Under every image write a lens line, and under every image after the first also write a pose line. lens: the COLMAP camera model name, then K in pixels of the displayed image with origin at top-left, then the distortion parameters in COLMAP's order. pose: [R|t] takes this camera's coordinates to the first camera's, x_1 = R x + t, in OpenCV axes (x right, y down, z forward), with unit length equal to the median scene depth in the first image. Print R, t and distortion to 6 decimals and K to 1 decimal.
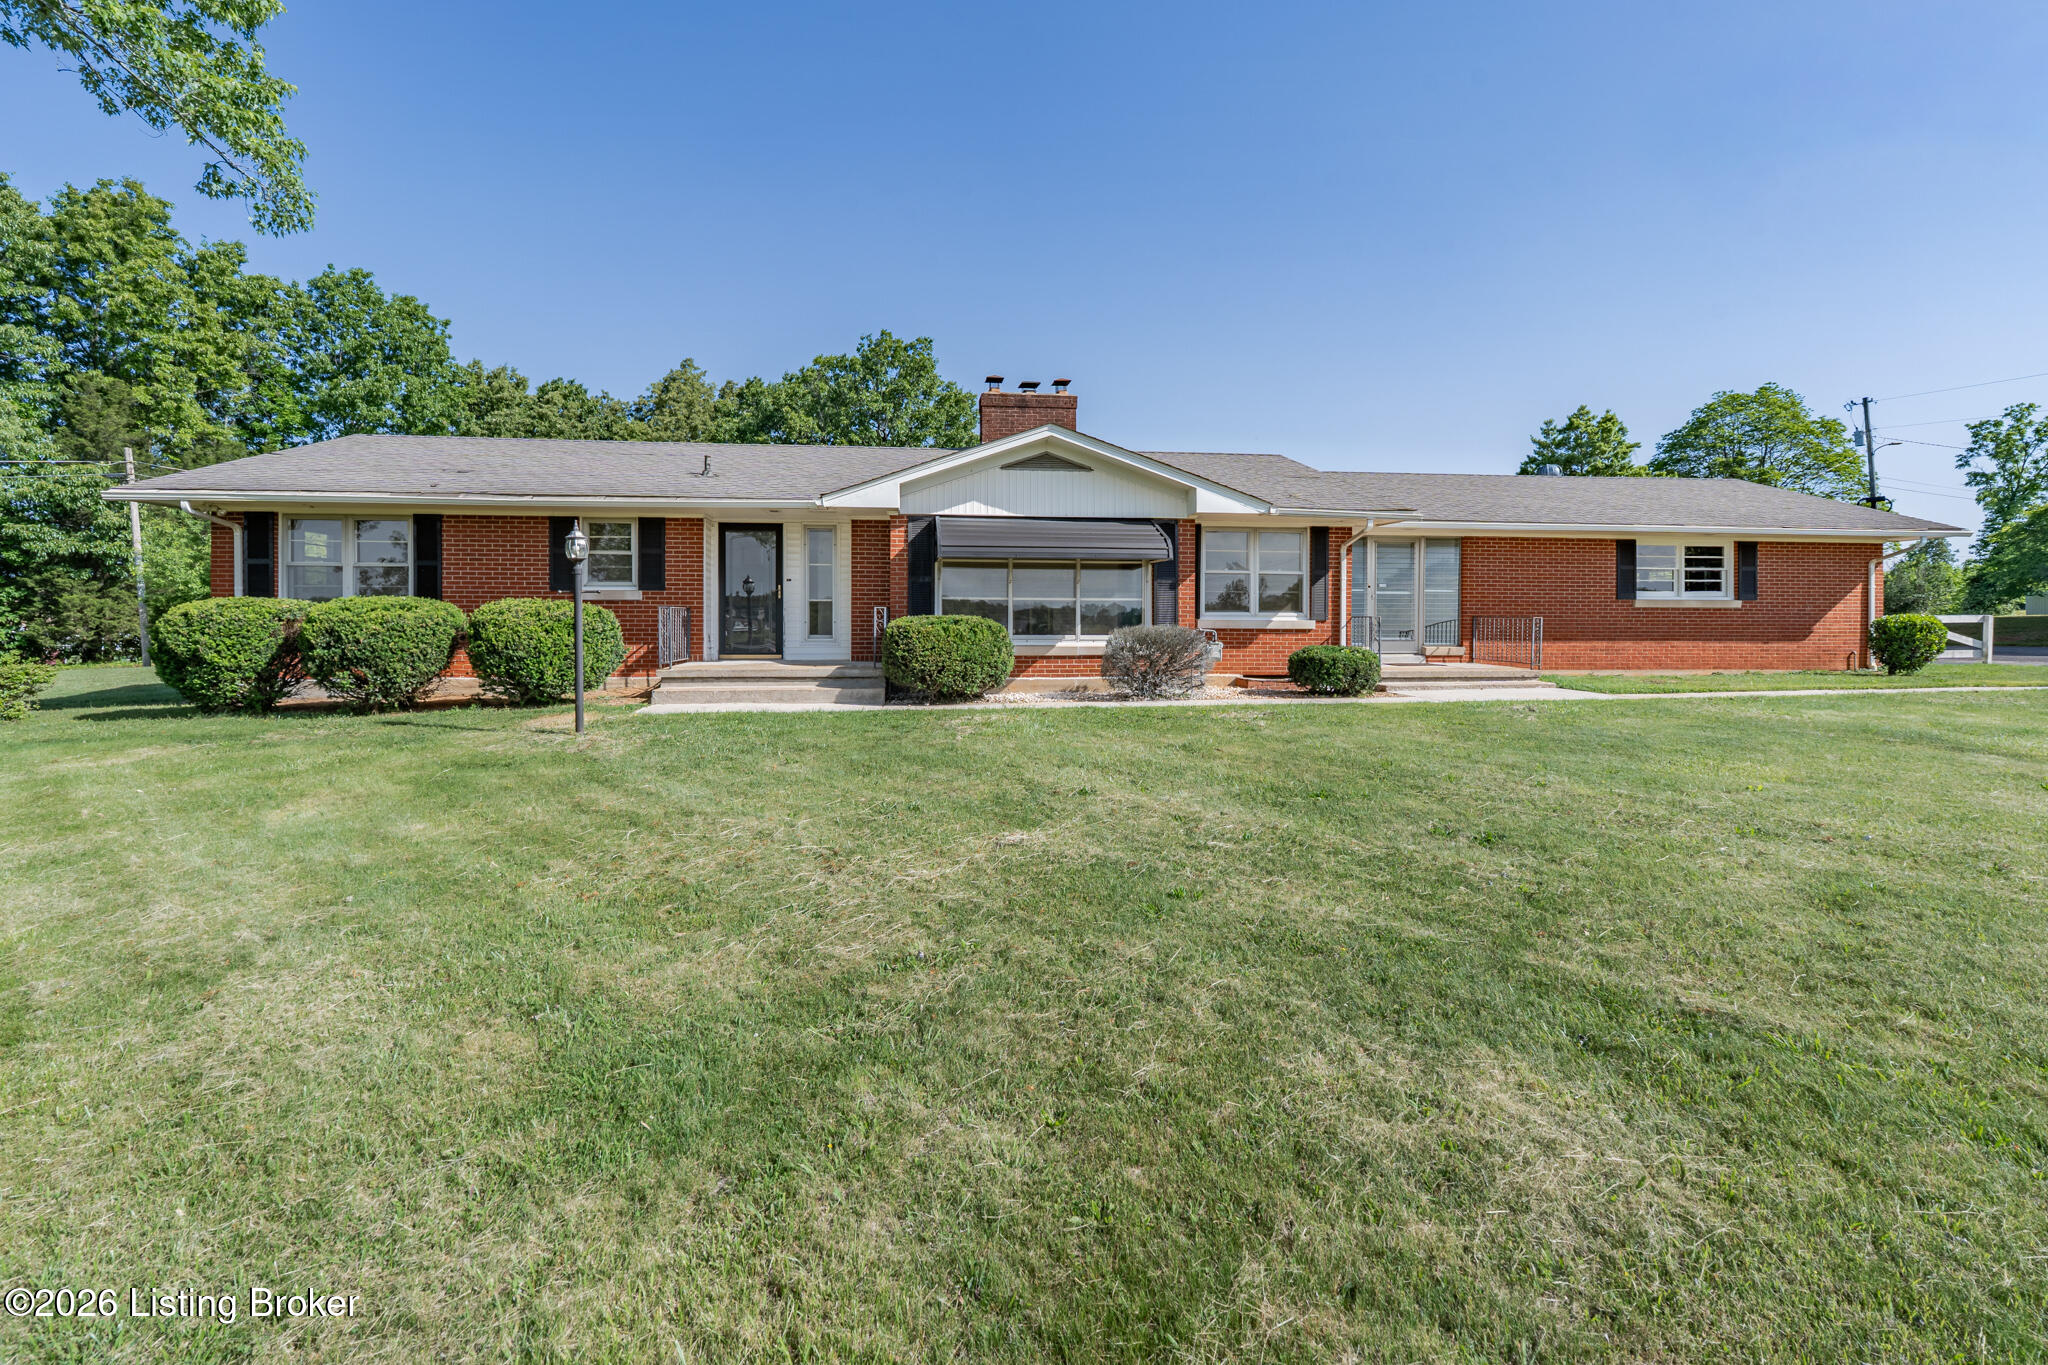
lens RADIAL K [[887.7, 0, 1021.6], [0, 887.7, 622.0], [0, 0, 1]] dist [-0.002065, -0.000264]
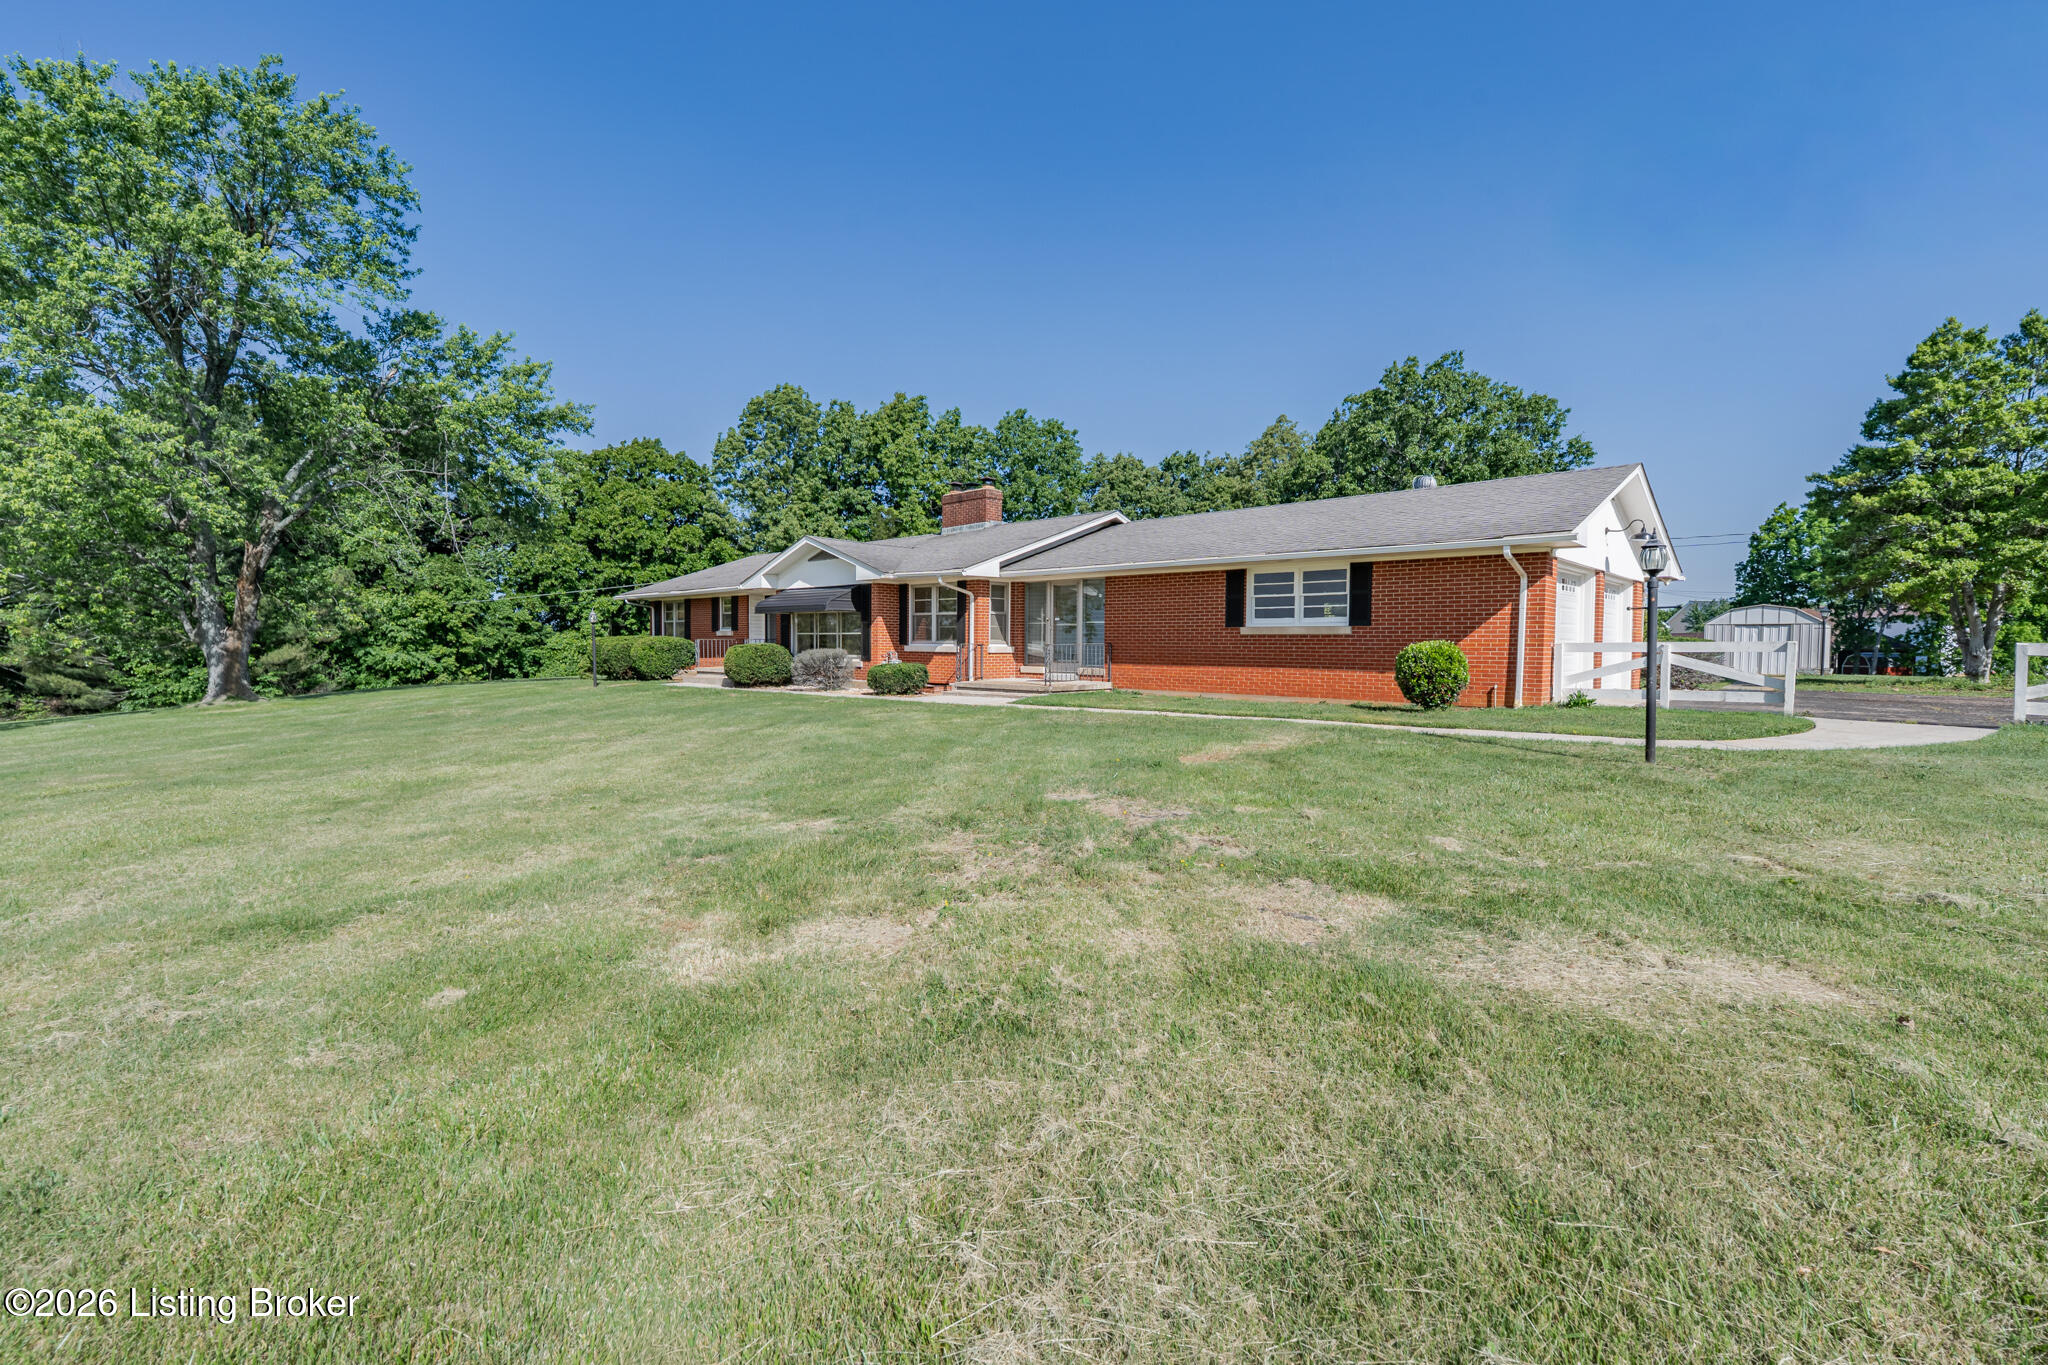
lens RADIAL K [[916.6, 0, 1024.0], [0, 916.6, 682.5], [0, 0, 1]] dist [-0.000855, -0.000303]
pose [[0.641532, 0.030938, -0.766472, 1.328832], [-0.010104, 0.999440, 0.031885, 0.007781], [0.767030, -0.012711, 0.641486, 0.112113]]
